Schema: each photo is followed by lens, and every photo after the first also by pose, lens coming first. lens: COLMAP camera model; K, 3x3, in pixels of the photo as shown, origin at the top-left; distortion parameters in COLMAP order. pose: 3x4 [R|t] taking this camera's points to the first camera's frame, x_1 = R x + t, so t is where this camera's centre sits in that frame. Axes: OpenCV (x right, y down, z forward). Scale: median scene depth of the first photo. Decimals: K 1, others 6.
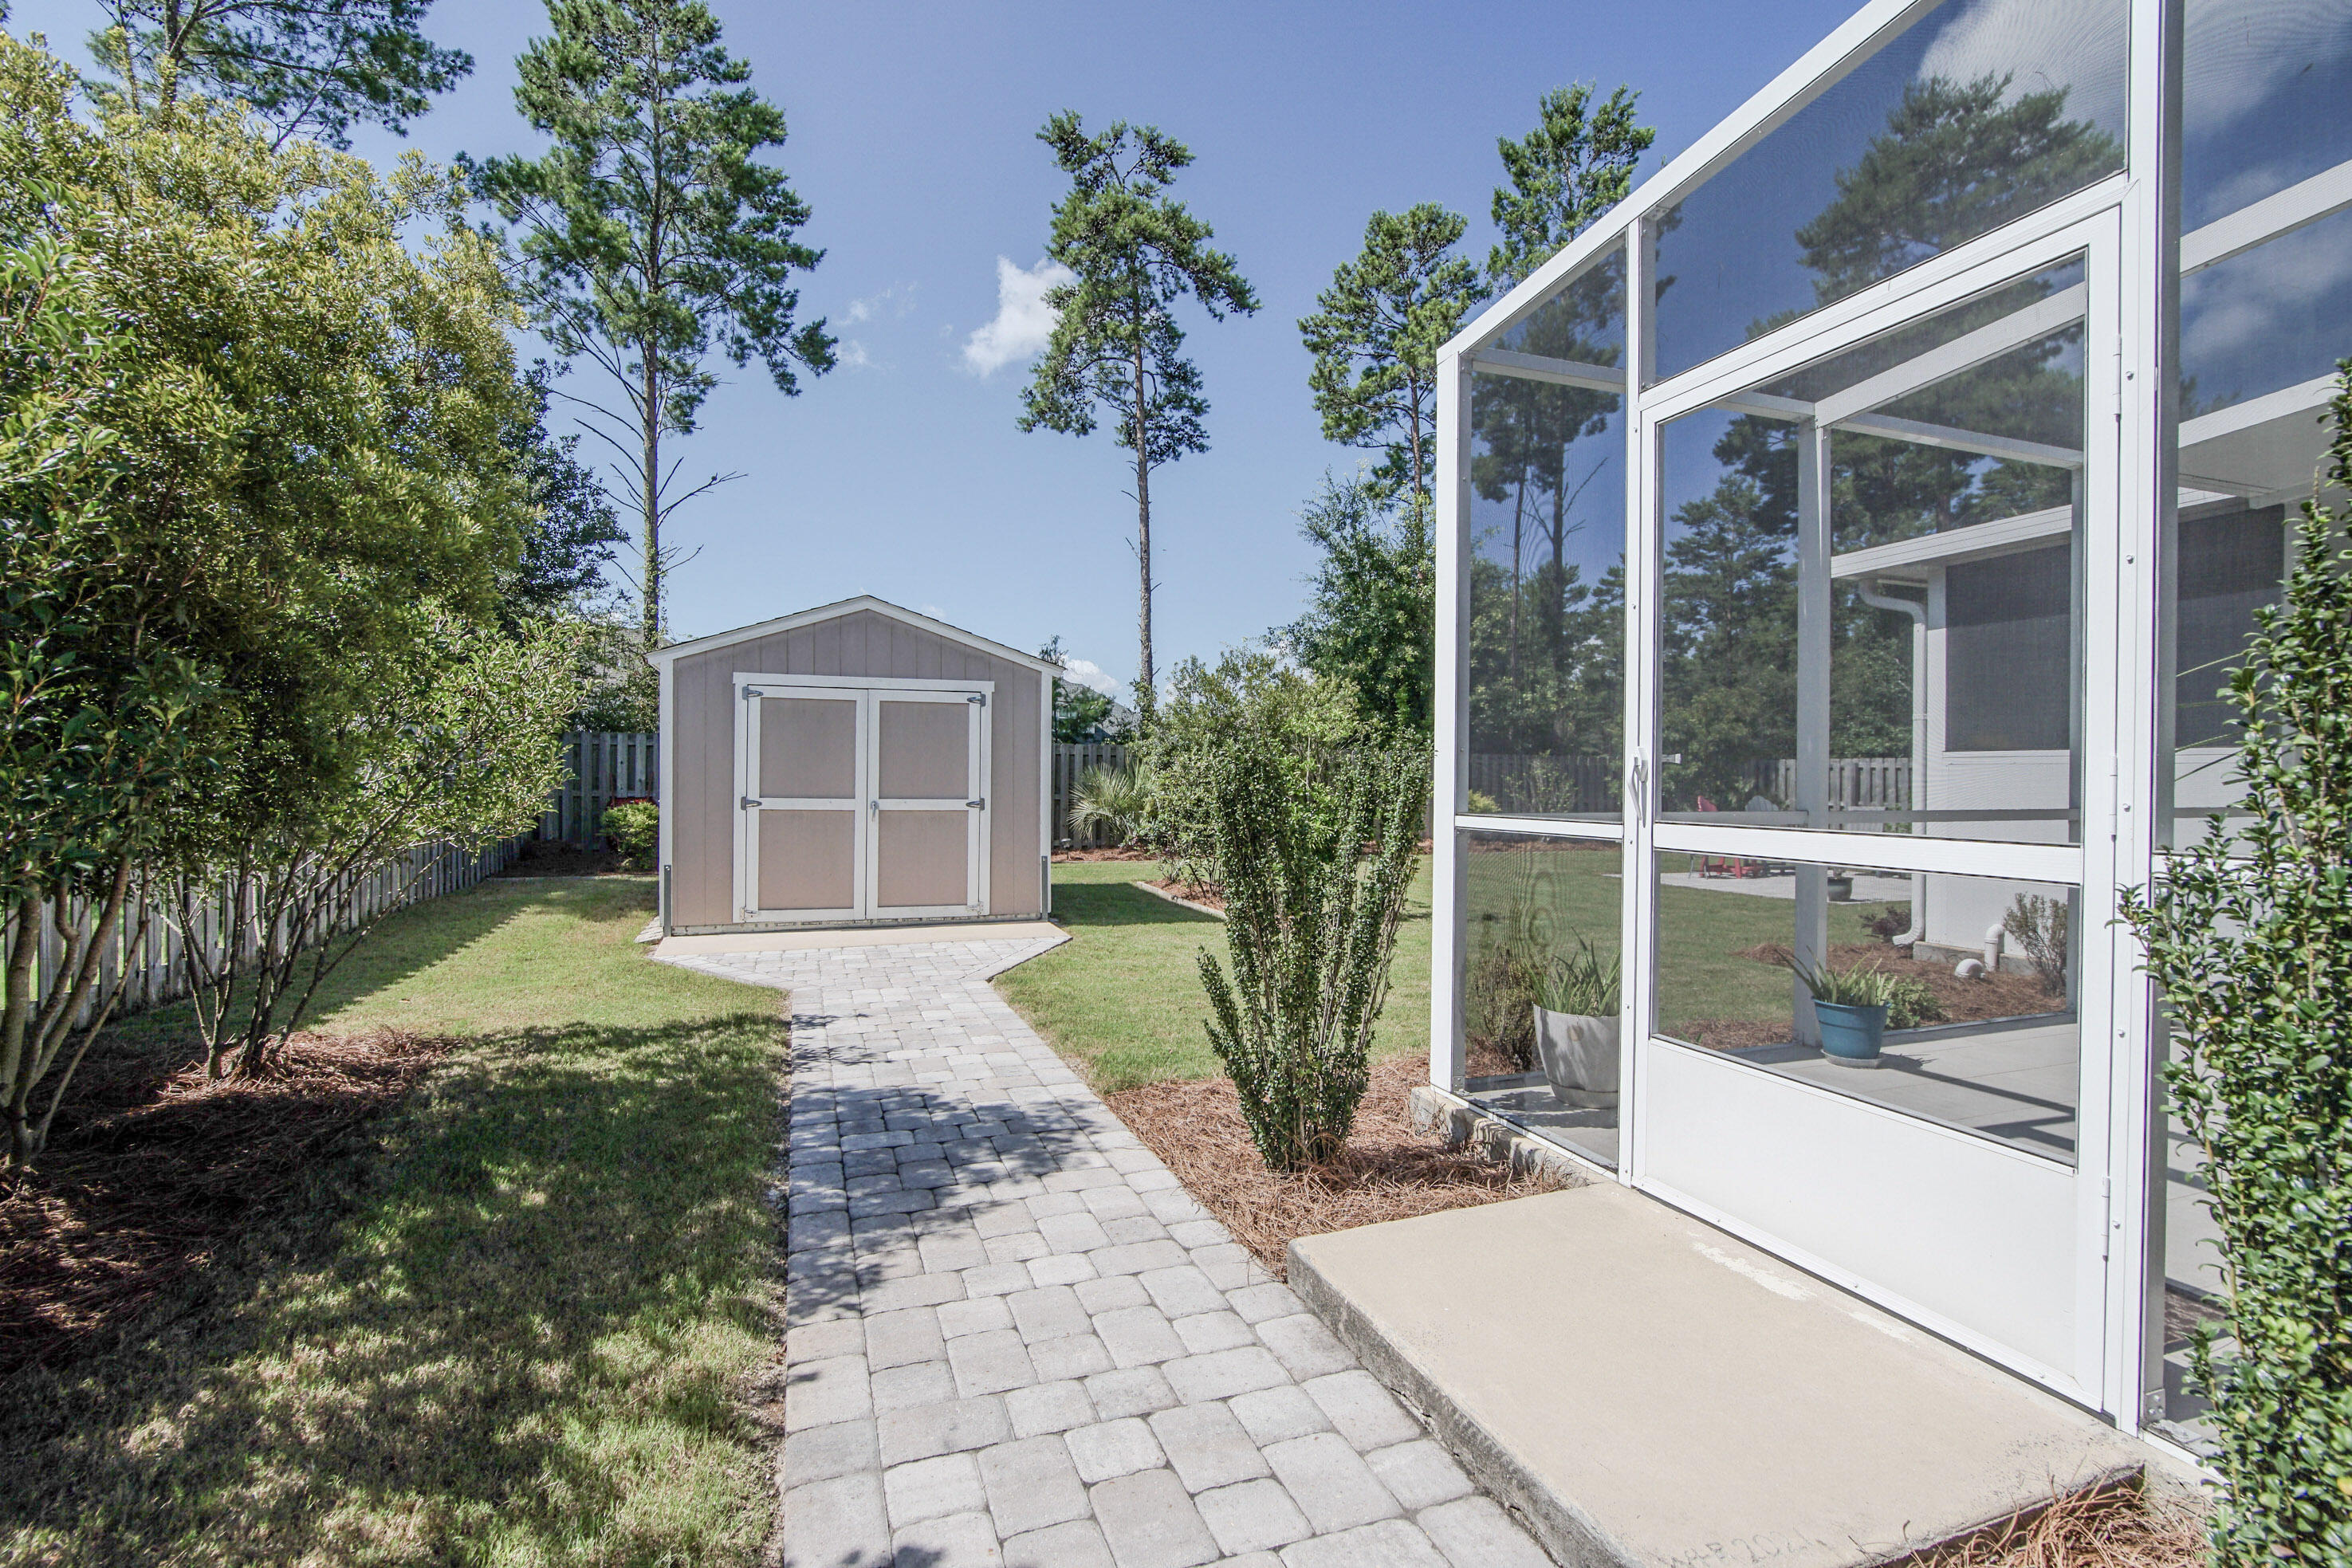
lens RADIAL K [[1042.1, 0, 1162.9], [0, 1042.1, 779.5], [0, 0, 1]] dist [-0.037769, 0.005457]
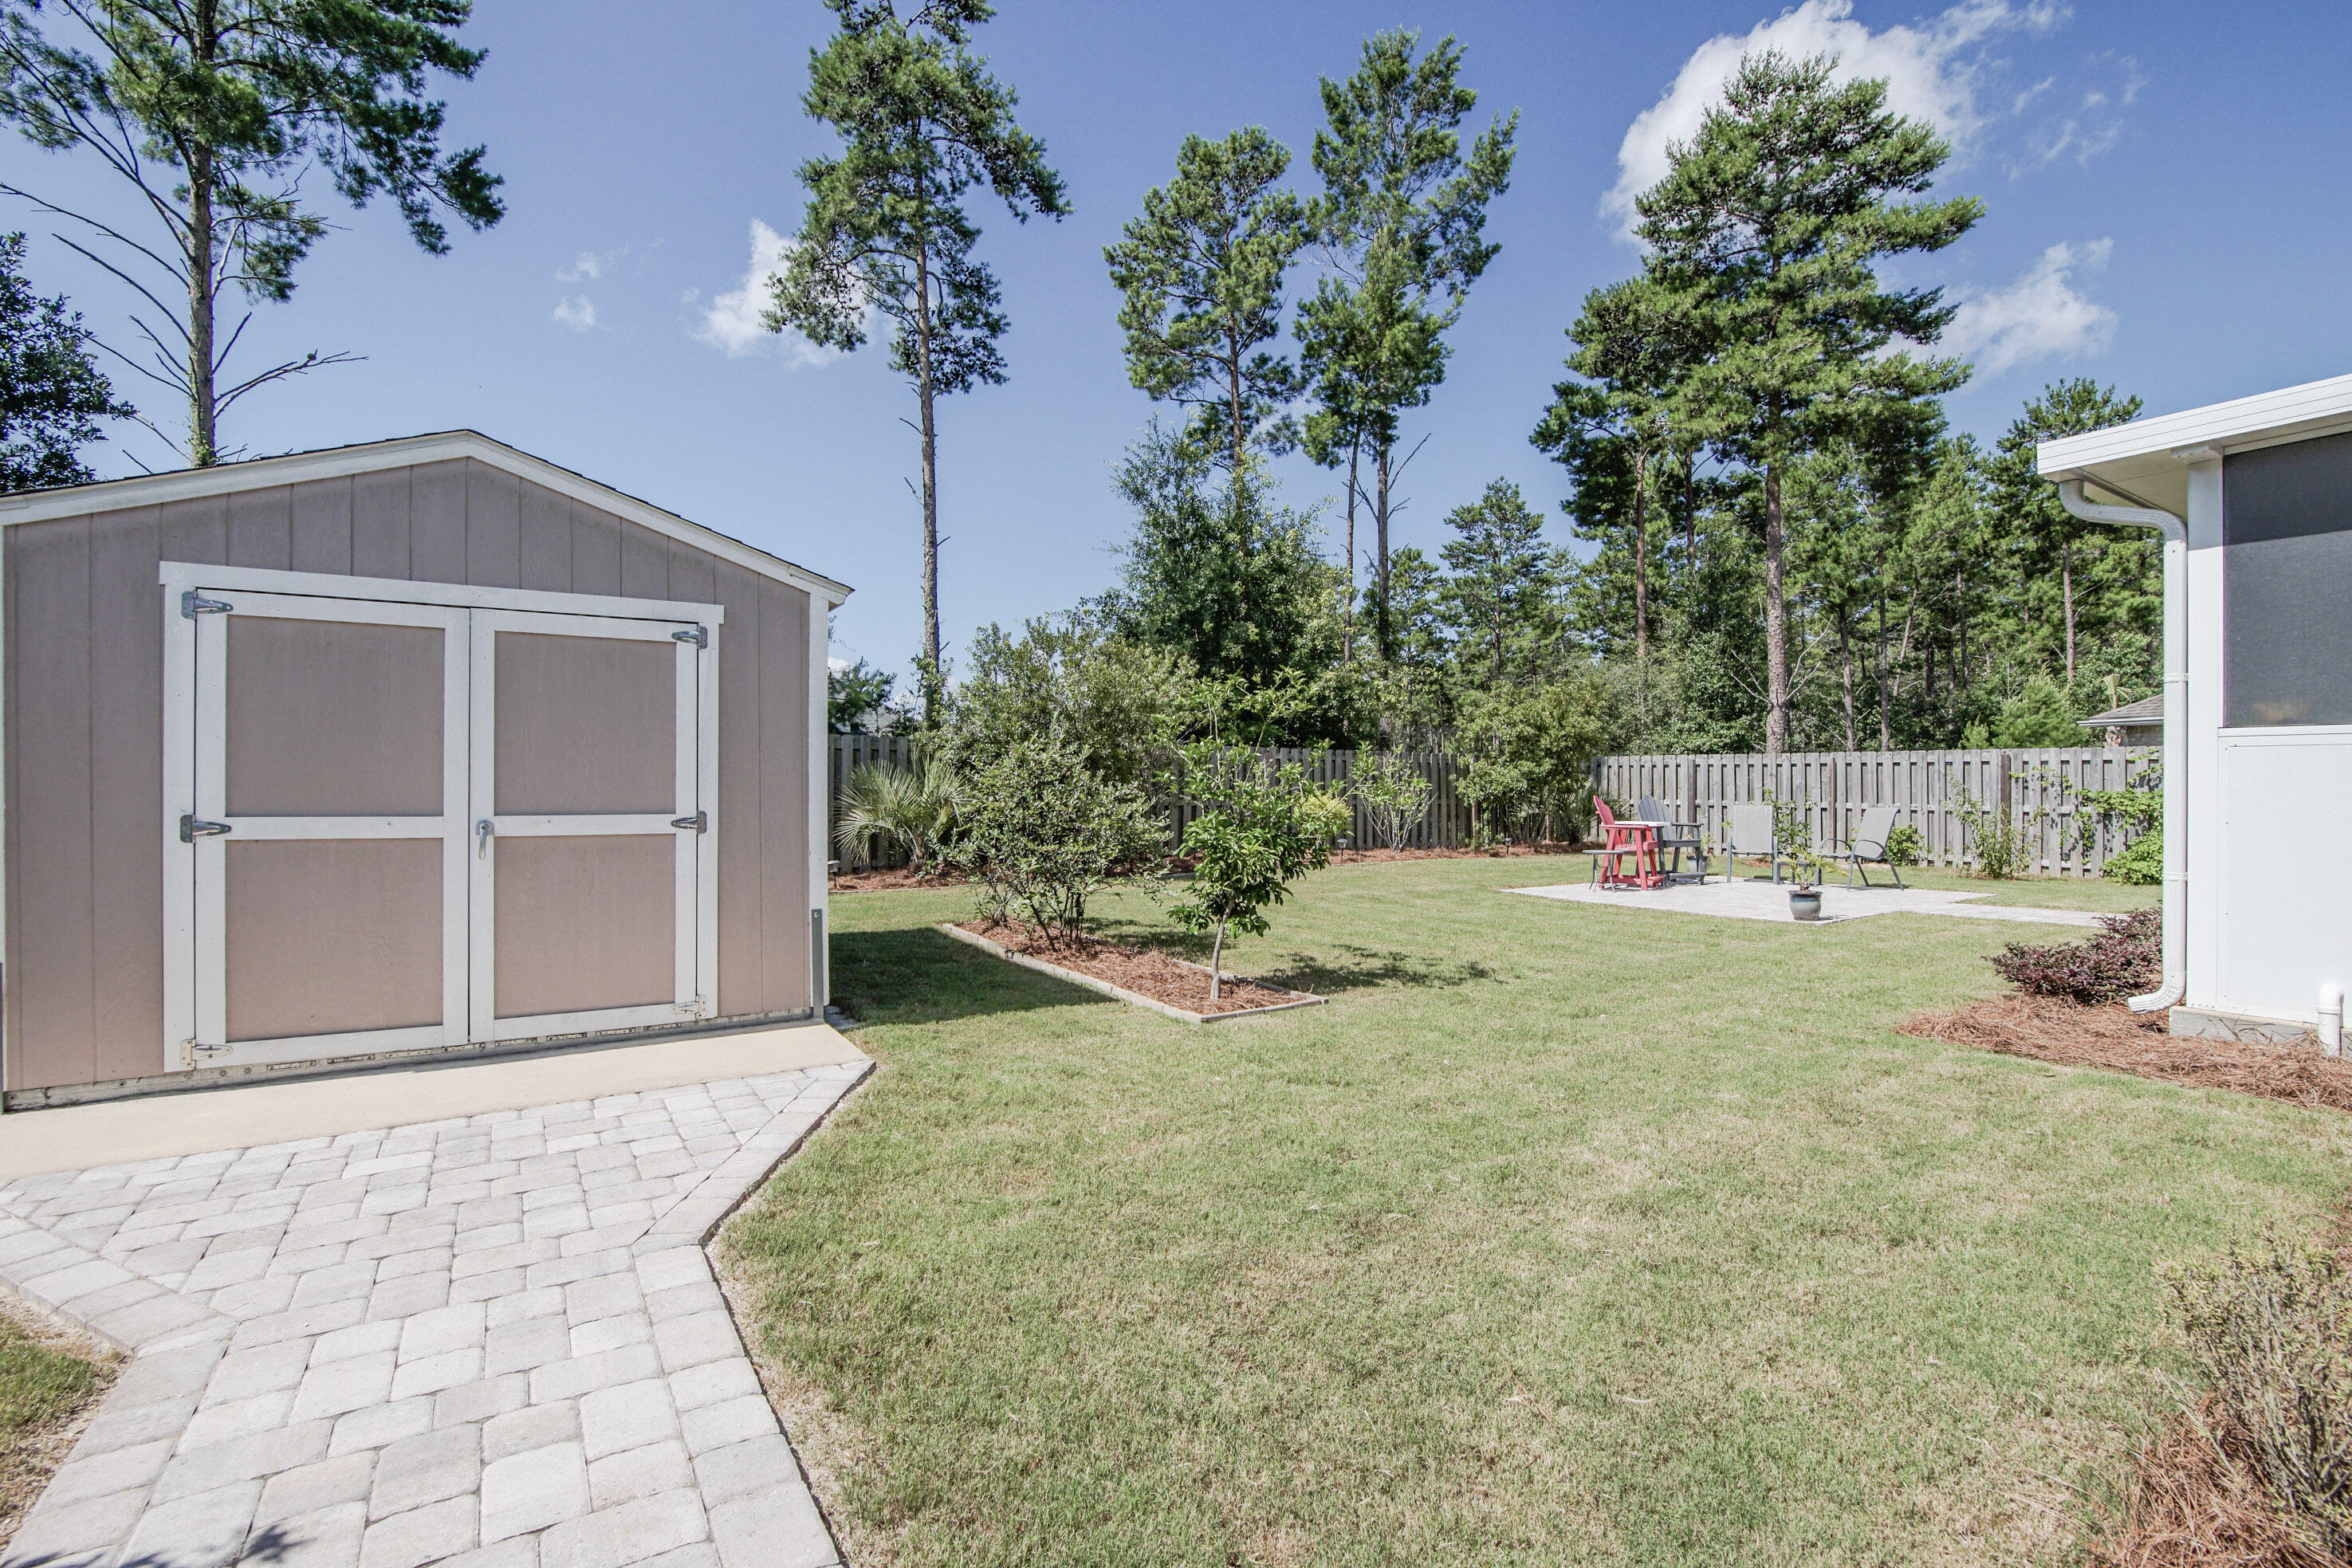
lens RADIAL K [[1042.1, 0, 1160.8], [0, 1042.1, 779.0], [0, 0, 1]] dist [-0.037769, 0.005457]
pose [[0.973569, -0.004529, 0.228348, -0.028061], [0.005129, 0.999985, -0.002034, 0.001220], [-0.228335, 0.003152, 0.973578, 0.188150]]
